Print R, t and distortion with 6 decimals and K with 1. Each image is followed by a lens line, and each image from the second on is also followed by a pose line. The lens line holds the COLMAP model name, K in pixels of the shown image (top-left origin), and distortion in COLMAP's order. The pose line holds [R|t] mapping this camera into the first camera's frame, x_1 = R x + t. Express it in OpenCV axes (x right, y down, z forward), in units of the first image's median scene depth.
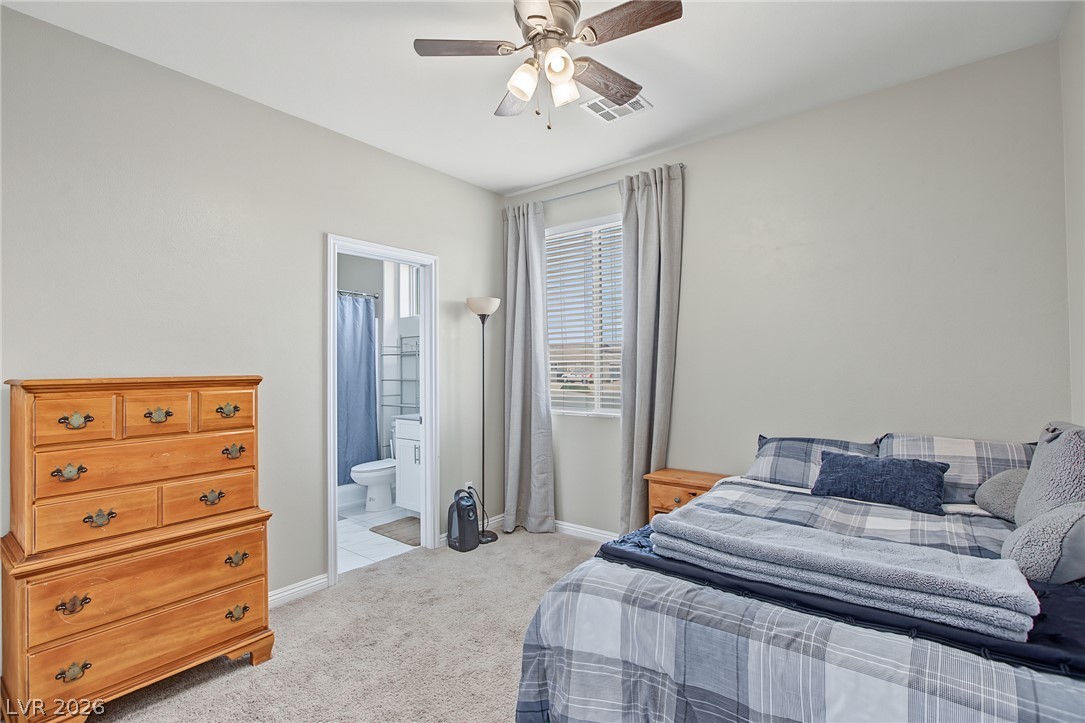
lens RADIAL K [[499.7, 0, 548.1], [0, 499.7, 364.6], [0, 0, 1]] dist [-0.006173, -0.001223]
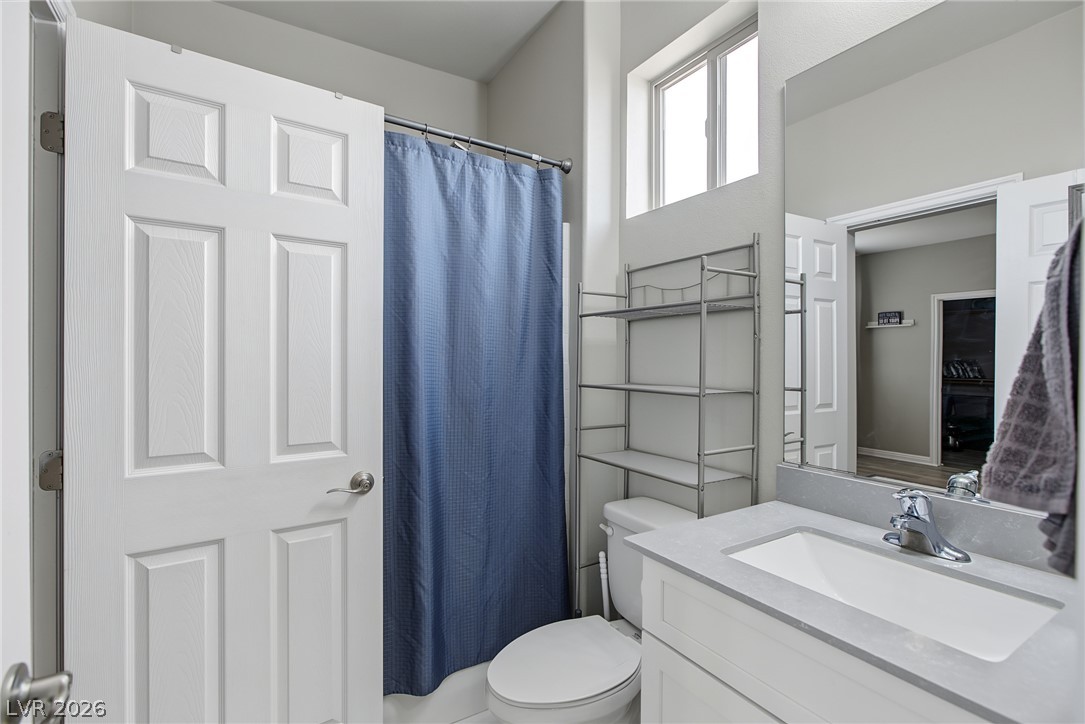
lens RADIAL K [[499.7, 0, 539.4], [0, 499.7, 361.3], [0, 0, 1]] dist [-0.006173, -0.001223]
pose [[0.929359, 0.011290, -0.369005, -0.223800], [-0.008386, 0.999920, 0.009475, 0.010162], [0.369082, -0.005712, 0.929379, 0.647092]]
